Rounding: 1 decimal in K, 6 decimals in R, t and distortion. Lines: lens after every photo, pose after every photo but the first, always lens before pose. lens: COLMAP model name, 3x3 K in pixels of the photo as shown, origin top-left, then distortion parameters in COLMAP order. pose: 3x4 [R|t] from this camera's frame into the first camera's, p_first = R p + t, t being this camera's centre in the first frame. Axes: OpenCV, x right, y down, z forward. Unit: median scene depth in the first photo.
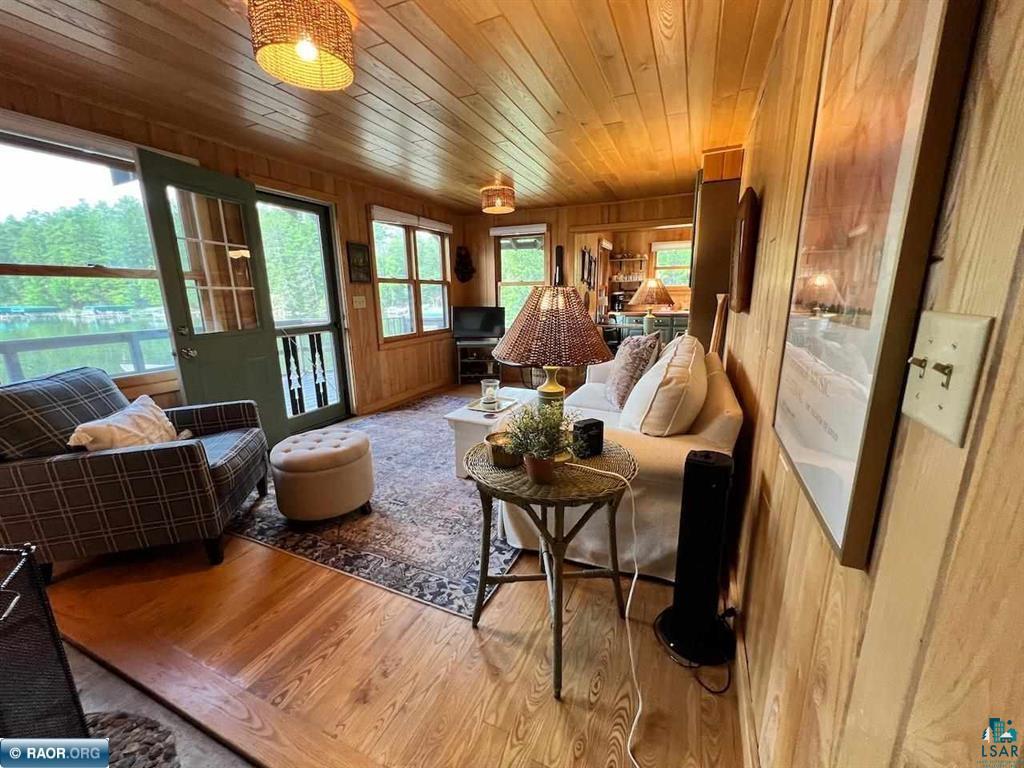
lens RADIAL K [[409.4, 0, 513.3], [0, 409.4, 386.2], [0, 0, 1]] dist [-0.003477, 0.000529]
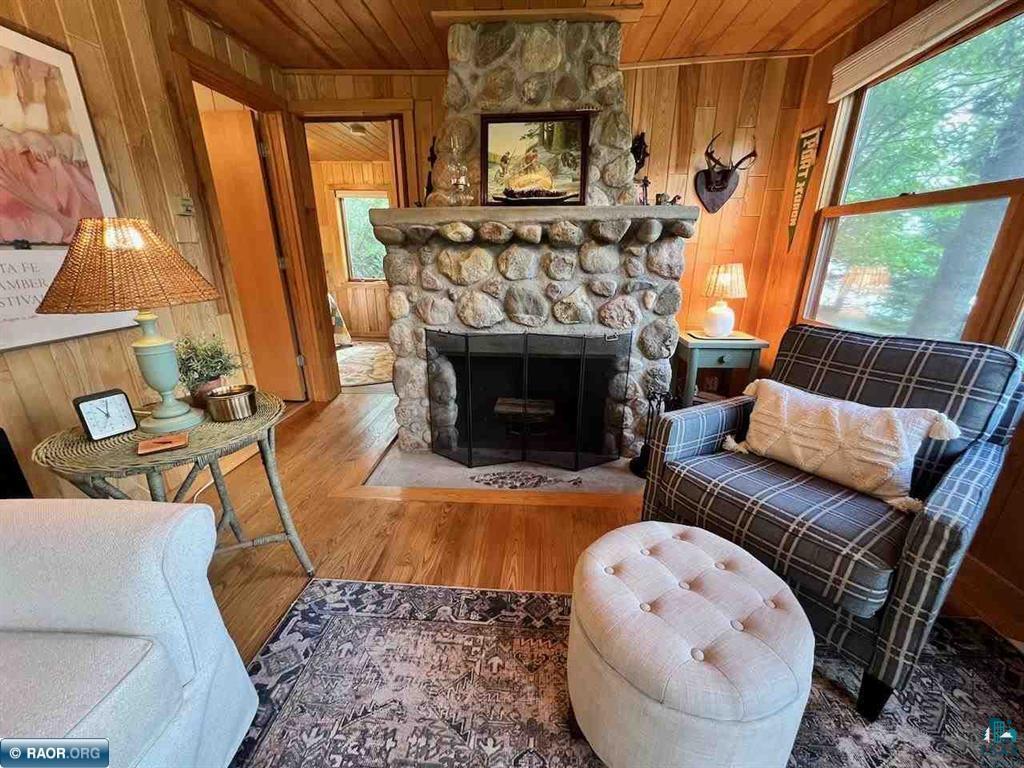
lens RADIAL K [[409.4, 0, 513.4], [0, 409.4, 388.4], [0, 0, 1]] dist [-0.003477, 0.000529]
pose [[-0.940226, 0.123025, -0.317554, -0.254185], [-0.060609, 0.857133, 0.511517, -0.298139], [0.335116, 0.500188, -0.798442, 1.486302]]
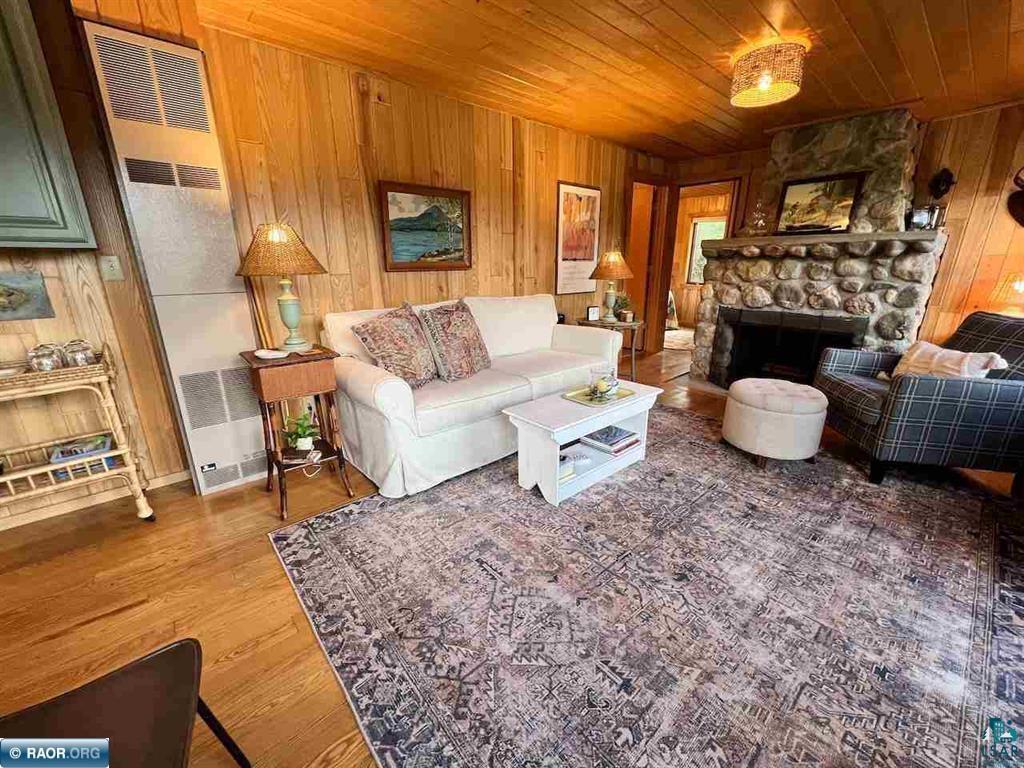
lens RADIAL K [[409.4, 0, 512.9], [0, 409.4, 385.2], [0, 0, 1]] dist [-0.003477, 0.000529]
pose [[-0.909609, -0.104590, 0.402085, -0.340375], [0.105811, 0.877564, 0.467639, -0.568336], [-0.401766, 0.467913, -0.787173, 2.685082]]
